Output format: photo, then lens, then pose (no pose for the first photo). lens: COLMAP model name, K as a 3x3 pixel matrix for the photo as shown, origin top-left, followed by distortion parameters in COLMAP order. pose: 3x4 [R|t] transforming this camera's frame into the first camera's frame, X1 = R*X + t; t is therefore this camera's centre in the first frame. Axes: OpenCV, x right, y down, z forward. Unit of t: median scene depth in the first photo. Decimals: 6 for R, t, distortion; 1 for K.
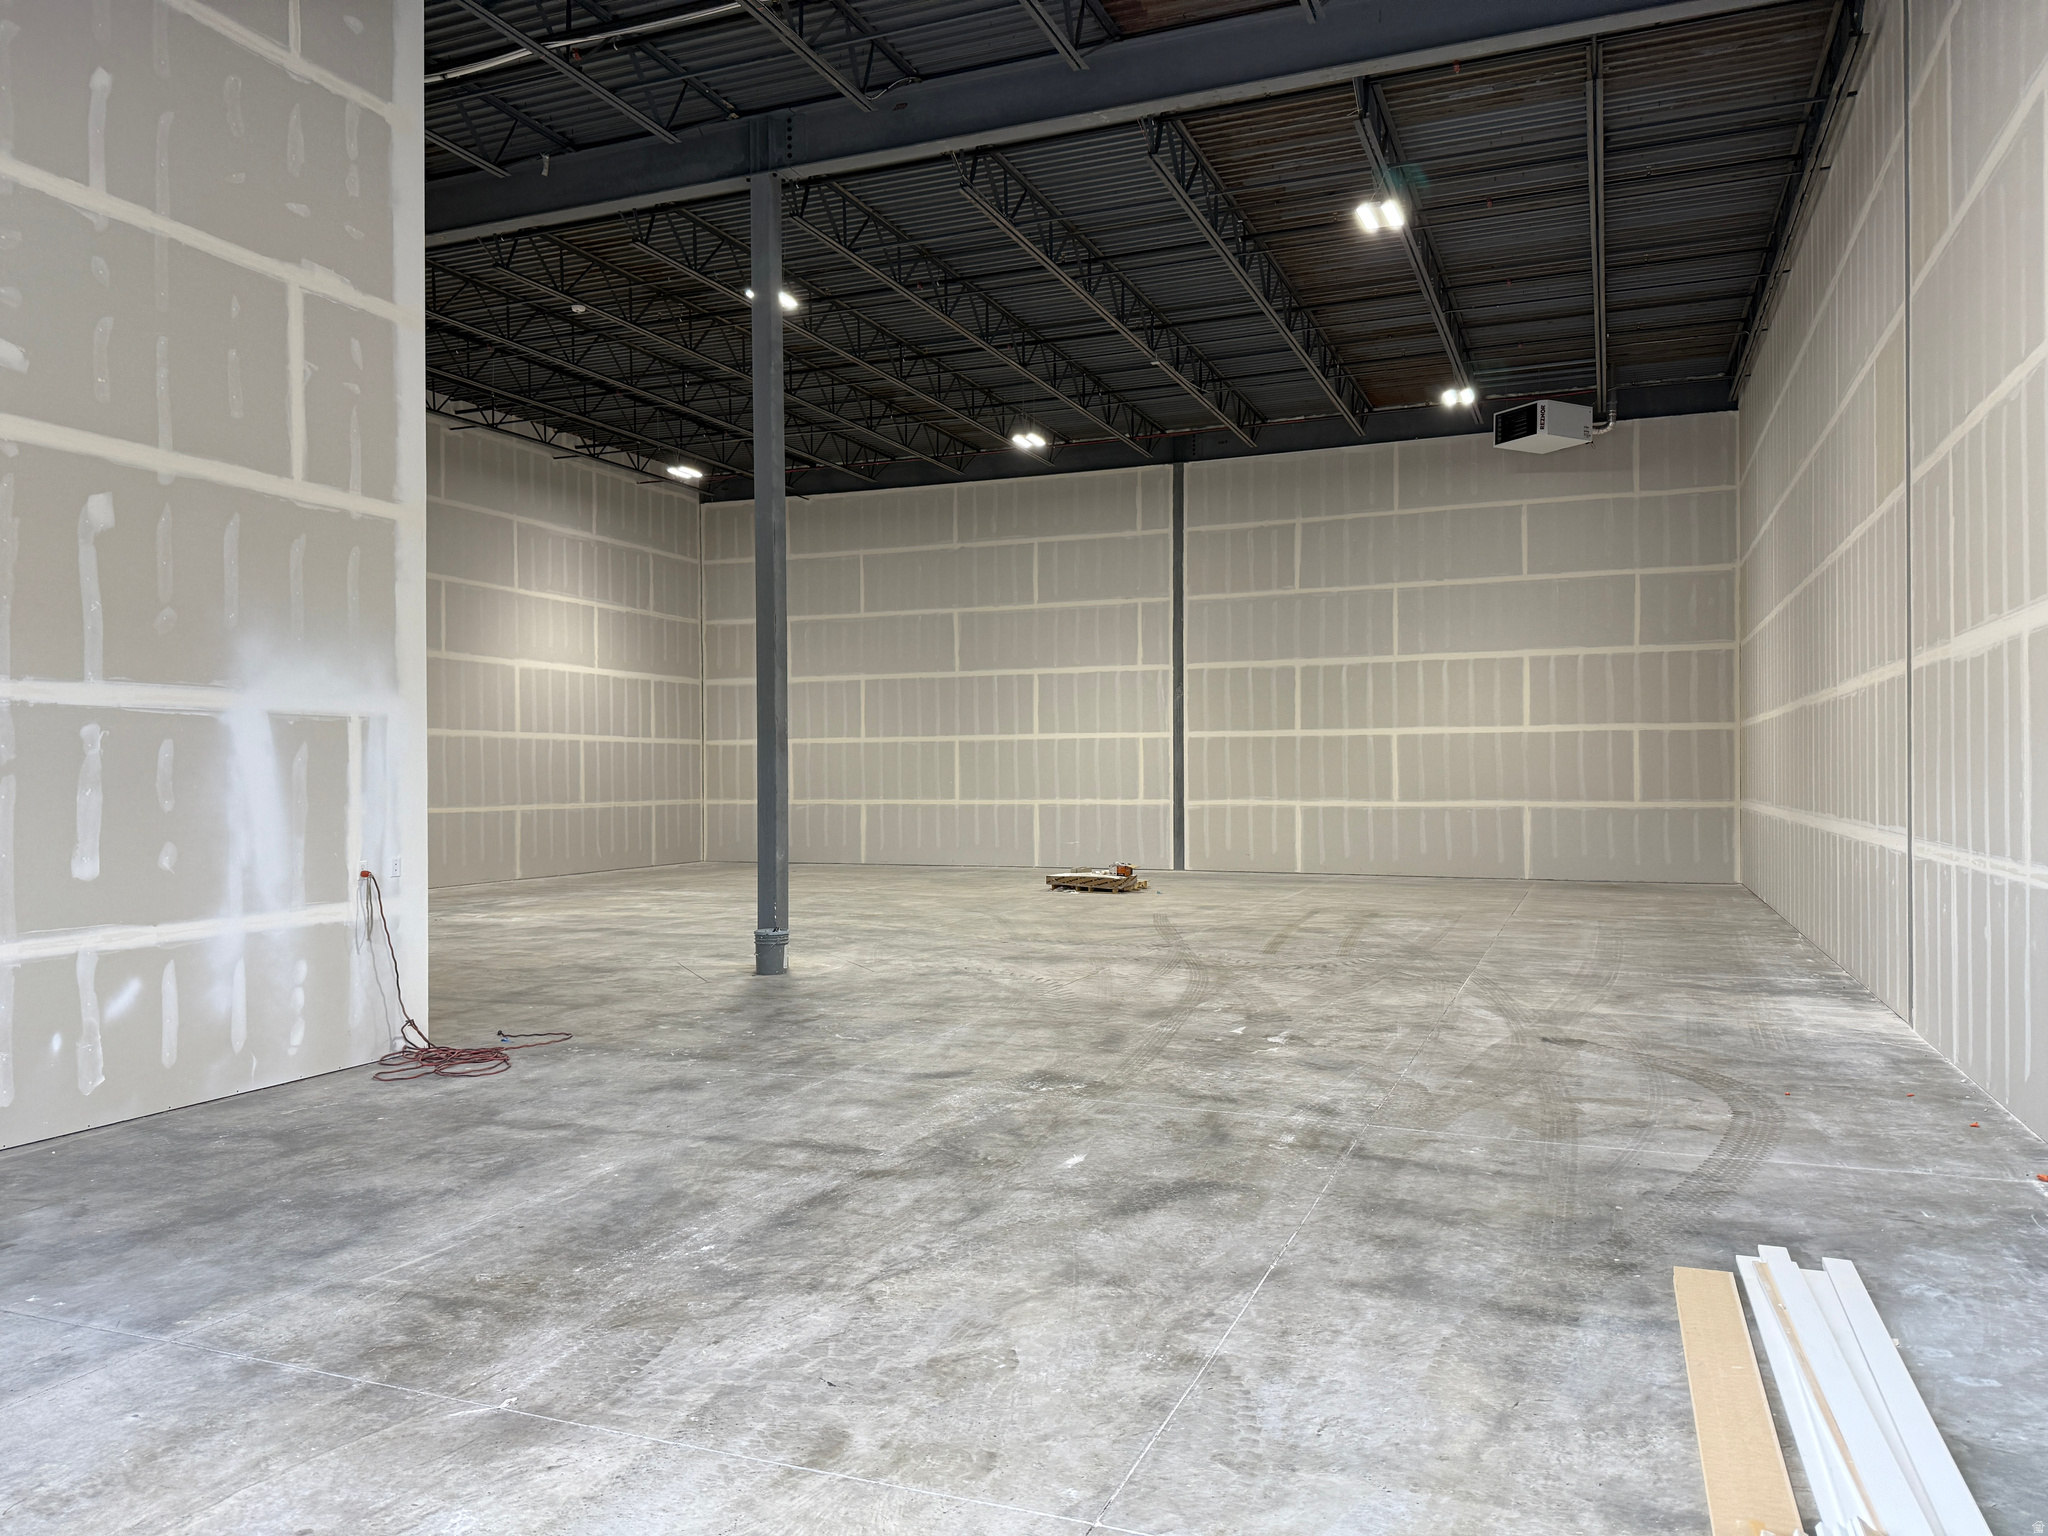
lens RADIAL K [[1431.7, 0, 1032.6], [0, 1431.7, 777.3], [0, 0, 1]] dist [0.102425, -0.158398]
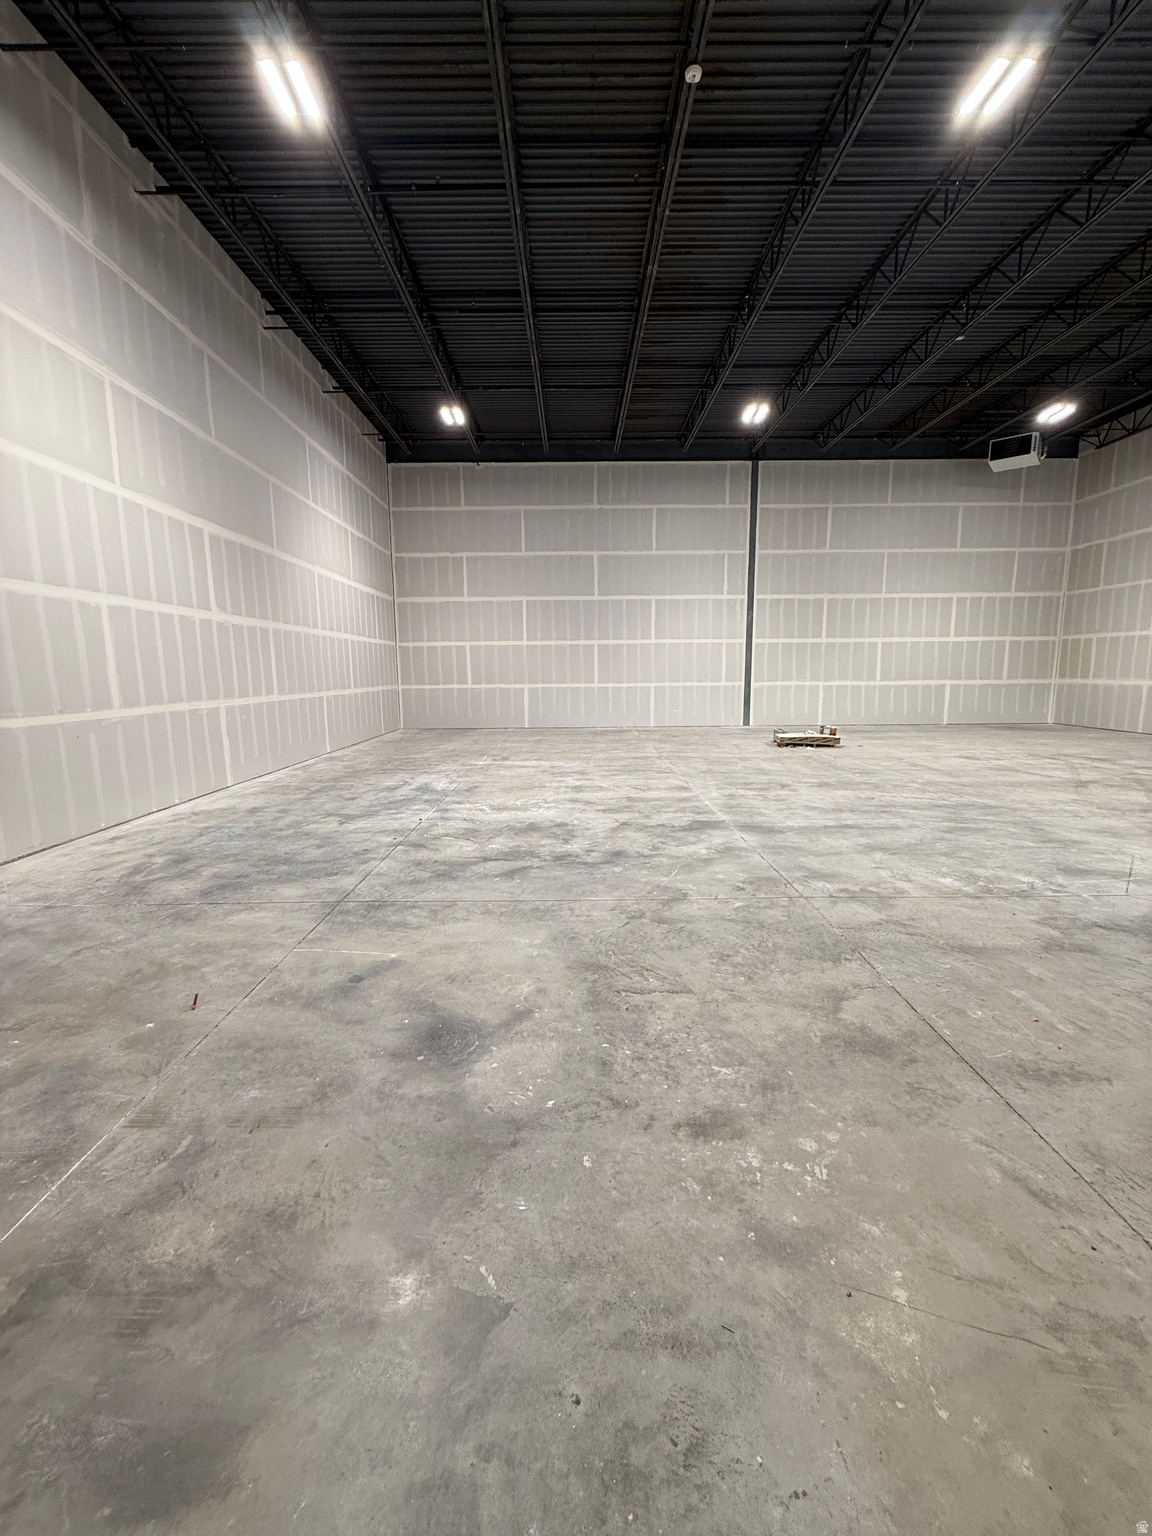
lens RADIAL K [[622.0, 0, 576.0], [0, 622.0, 768.0], [0, 0, 1]] dist [0.000318, 0.000050]
pose [[0.924007, -0.064959, 0.376817, -0.507017], [0.004579, 0.987273, 0.158969, -0.001443], [-0.382347, -0.145163, 0.912545, 0.616413]]
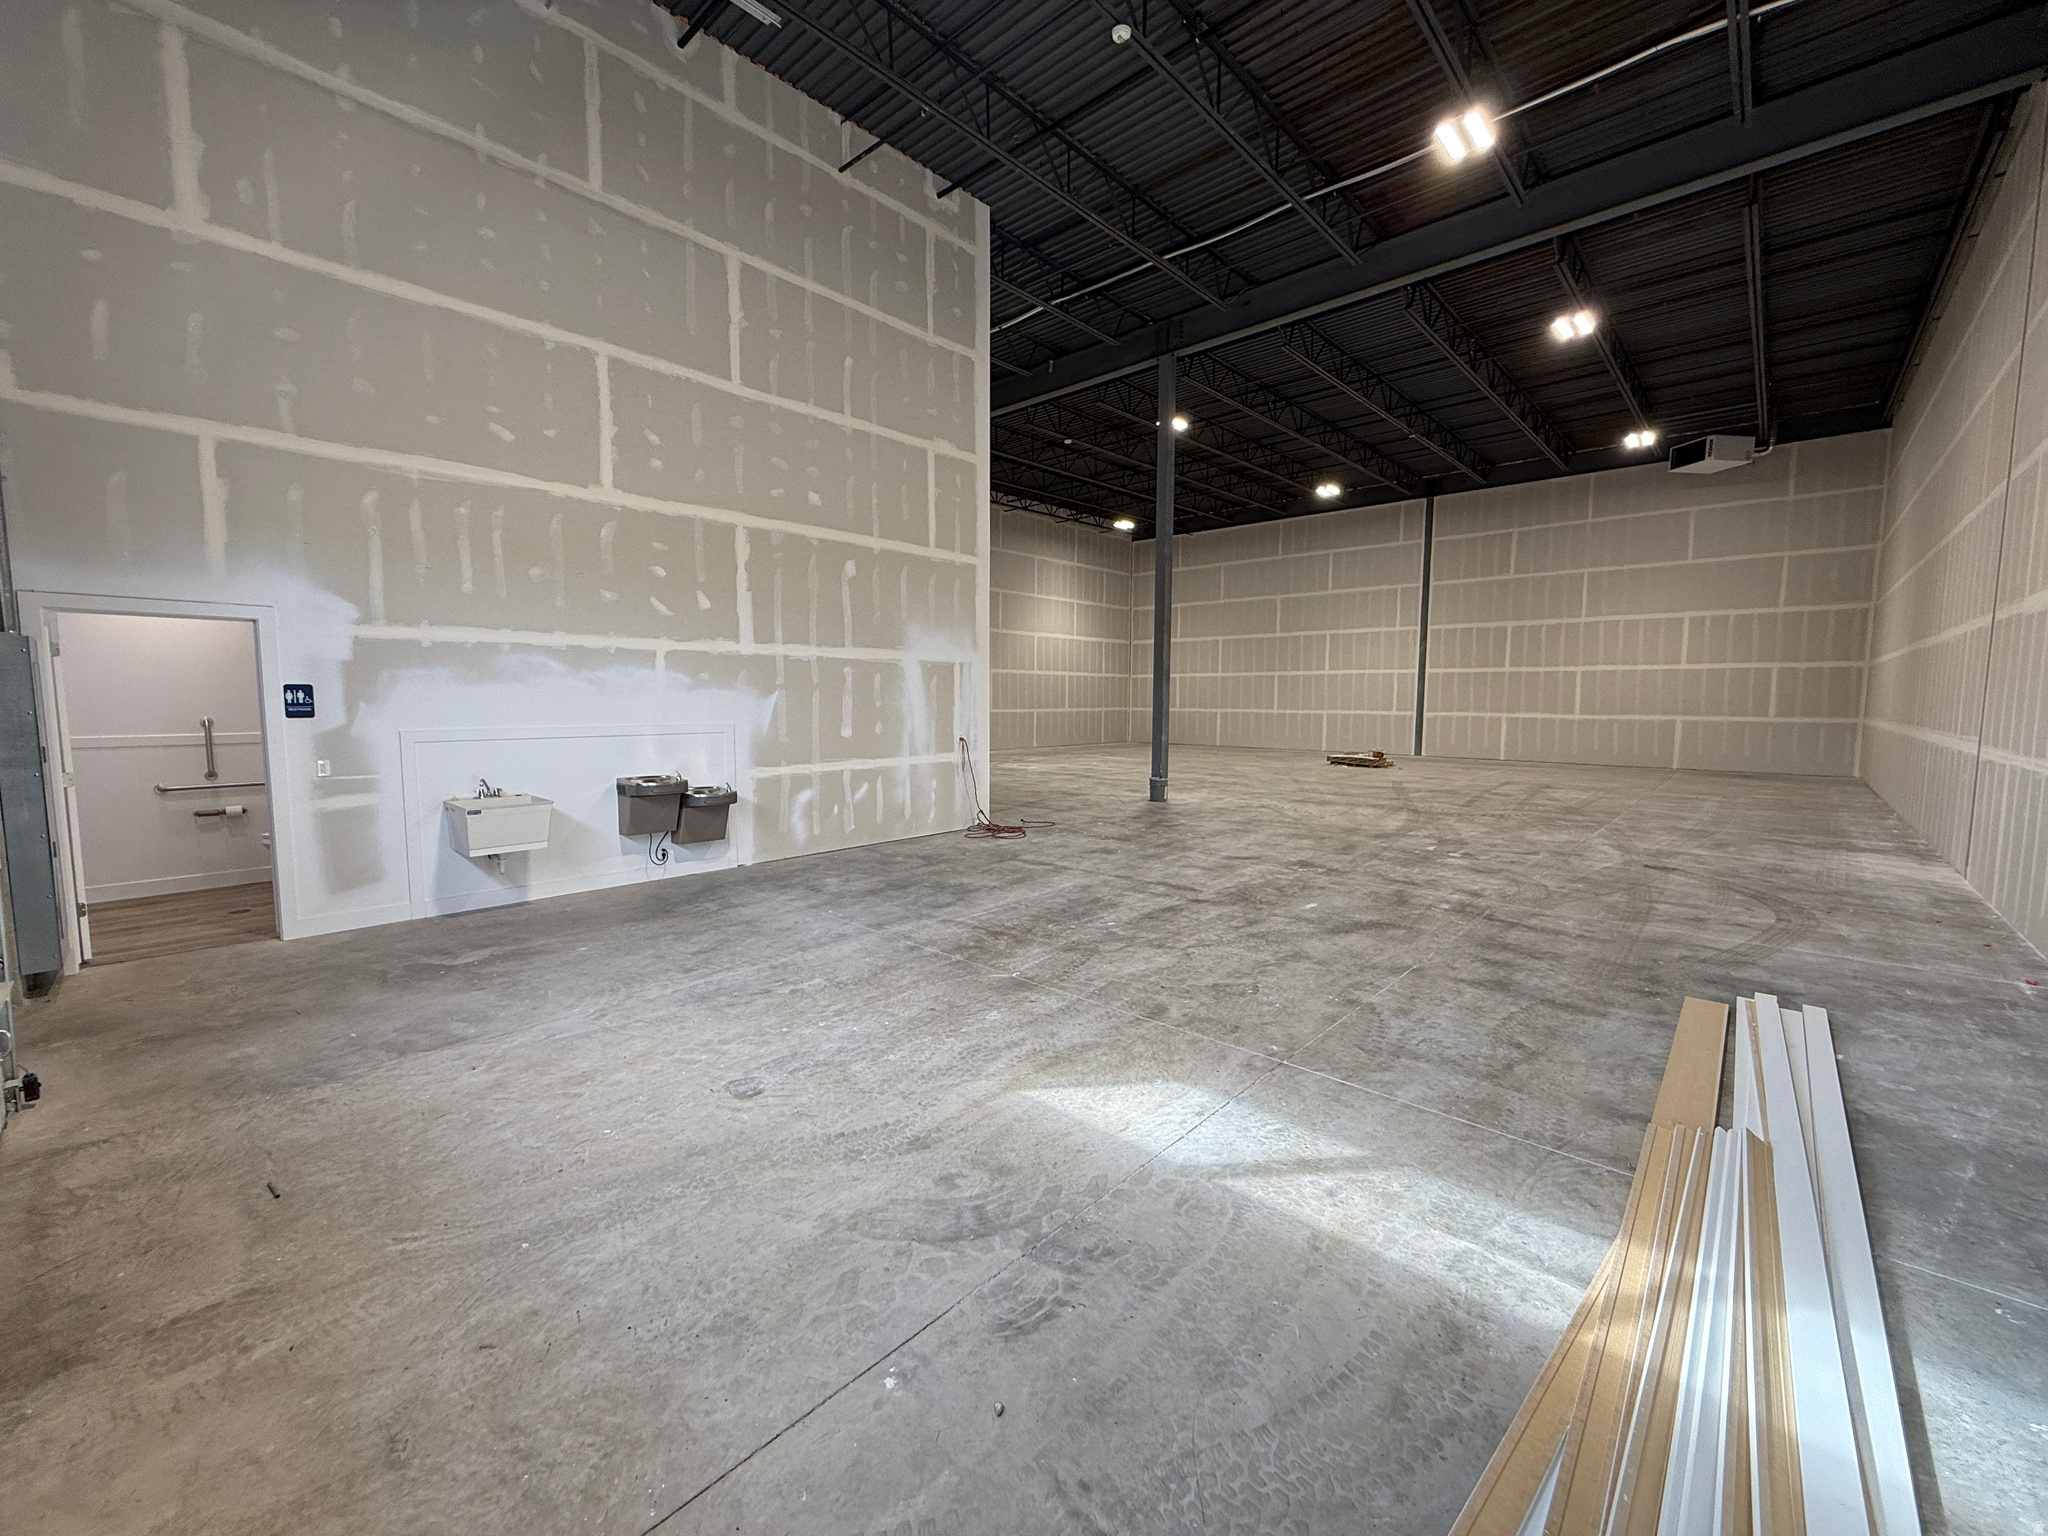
lens RADIAL K [[829.4, 0, 1014.0], [0, 829.4, 770.3], [0, 0, 1]] dist [0.000318, 0.000050]
pose [[0.931365, 0.041005, -0.361770, 0.025042], [-0.009104, 0.995950, 0.089449, 0.002755], [0.363972, -0.080016, 0.927966, -0.045789]]
